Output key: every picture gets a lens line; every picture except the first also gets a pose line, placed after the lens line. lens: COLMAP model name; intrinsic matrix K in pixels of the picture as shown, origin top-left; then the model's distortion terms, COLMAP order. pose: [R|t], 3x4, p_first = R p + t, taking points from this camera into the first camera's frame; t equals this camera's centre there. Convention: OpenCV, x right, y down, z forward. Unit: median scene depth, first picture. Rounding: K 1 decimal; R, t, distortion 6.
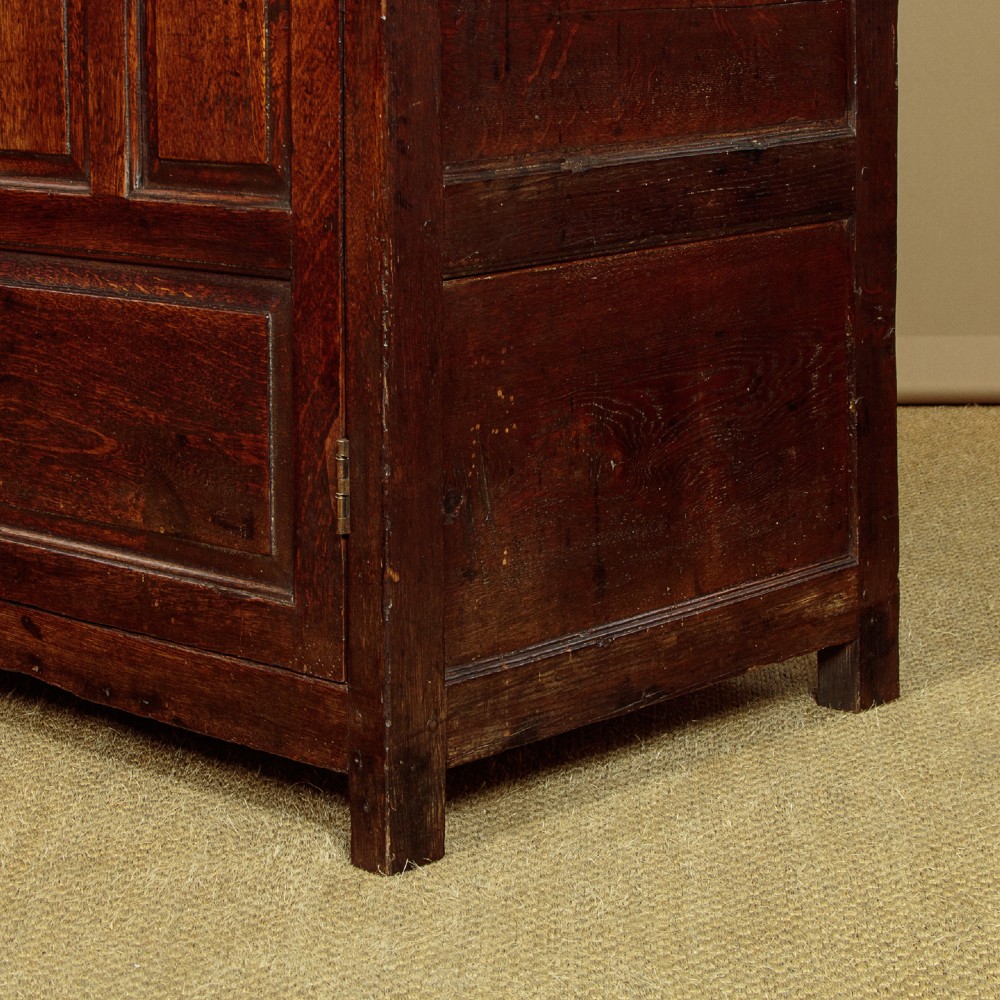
lens RADIAL K [[2958.5, 0, 500.0], [0, 2958.5, 500.0], [0, 0, 1]] dist [-0.199585, 0.622848]
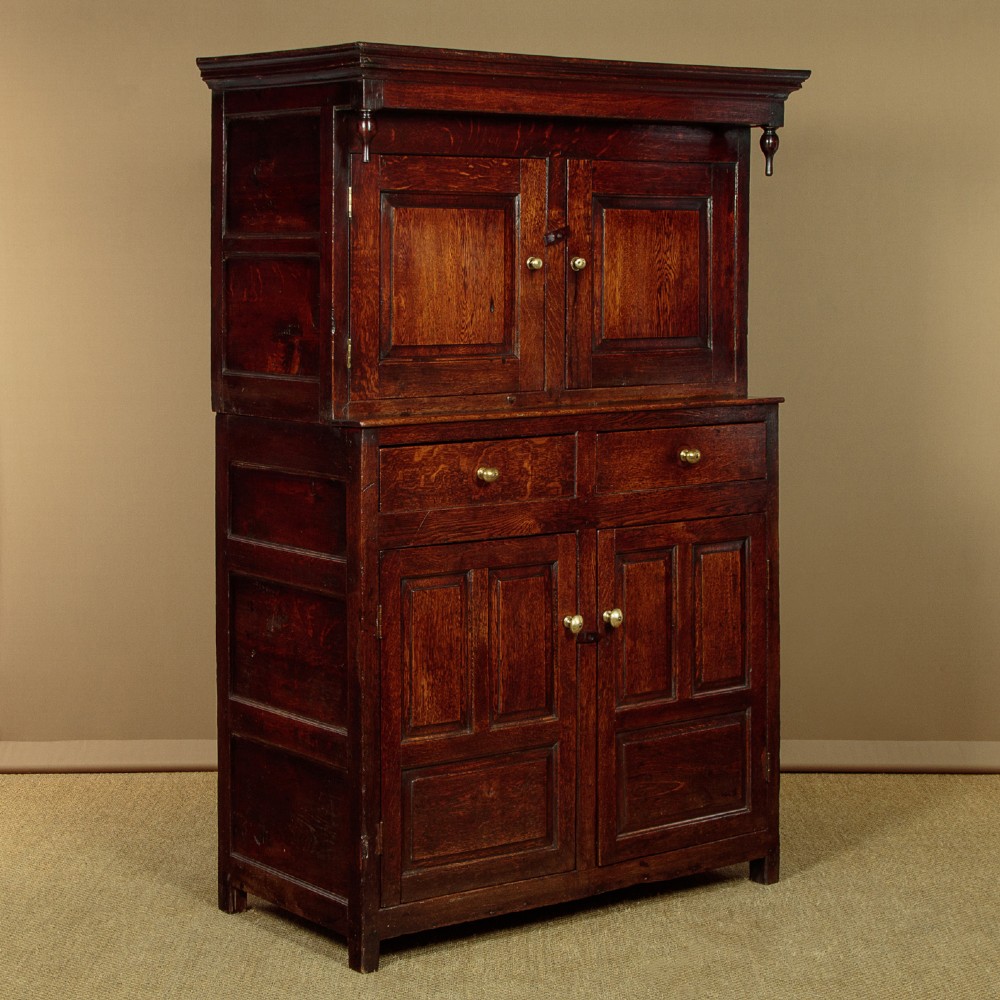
lens RADIAL K [[2219.8, 0, 563.2], [0, 2219.8, 498.6], [0, 0, 1]] dist [-0.044737, -0.191975]
pose [[0.099553, -0.092832, 0.990692, -2.324282], [0.188142, 0.979435, 0.072871, -0.484698], [-0.977083, 0.179136, 0.114971, 0.827566]]
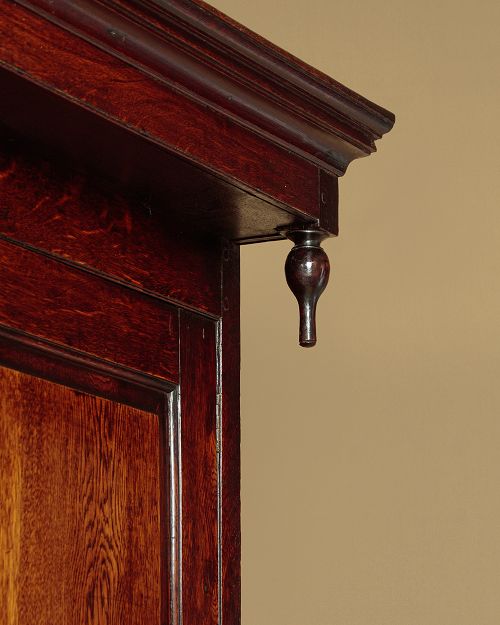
lens RADIAL K [[2327.6, 0, 250.0], [0, 2327.6, 312.5], [0, 0, 1]] dist [0.051744, -1.645637]
pose [[-0.295072, 0.227963, 0.927882, -0.966495], [0.200457, 0.964278, -0.173159, -0.448388], [-0.934211, 0.134906, -0.330228, 1.173669]]
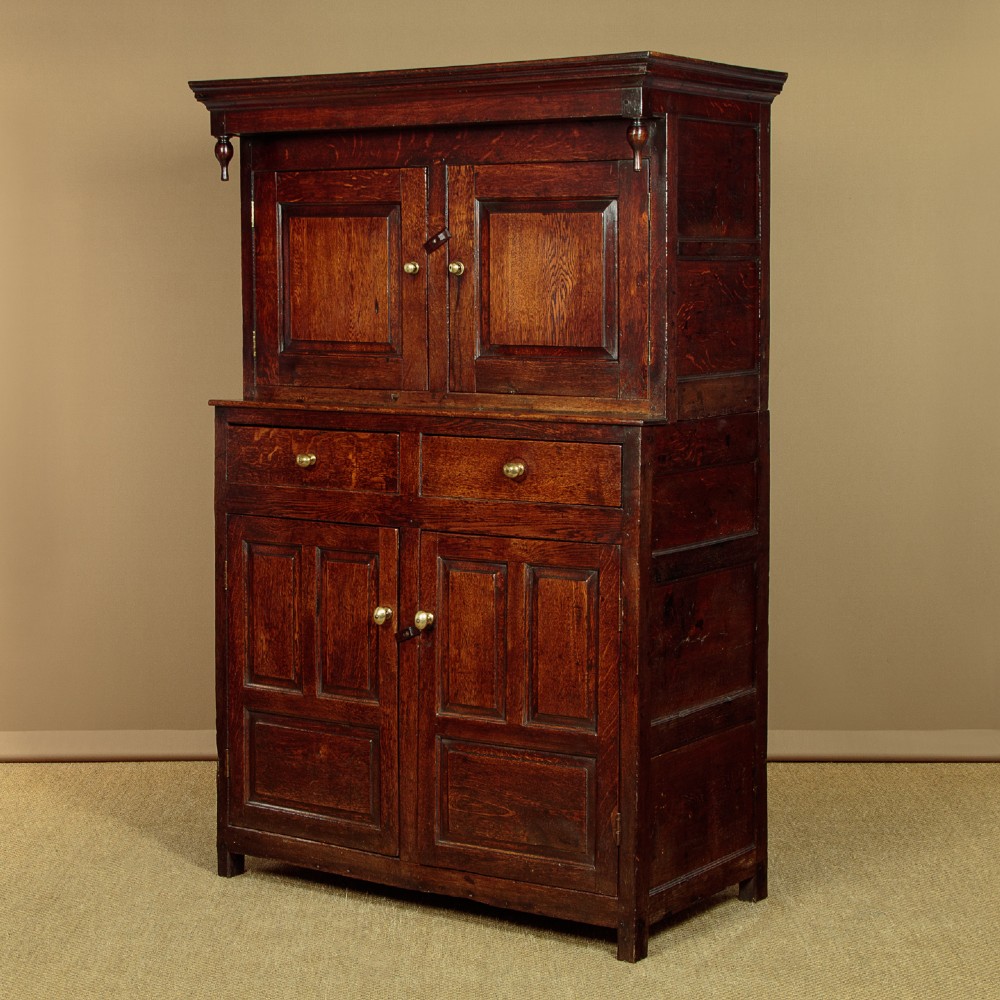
lens RADIAL K [[2472.0, 0, 500.0], [0, 2472.0, 500.0], [0, 0, 1]] dist [-0.069573, -0.376798]
pose [[0.984290, 0.000241, 0.176561, -0.563727], [0.016865, 0.995298, -0.095377, -0.092394], [-0.175754, 0.096856, 0.979658, -1.328085]]
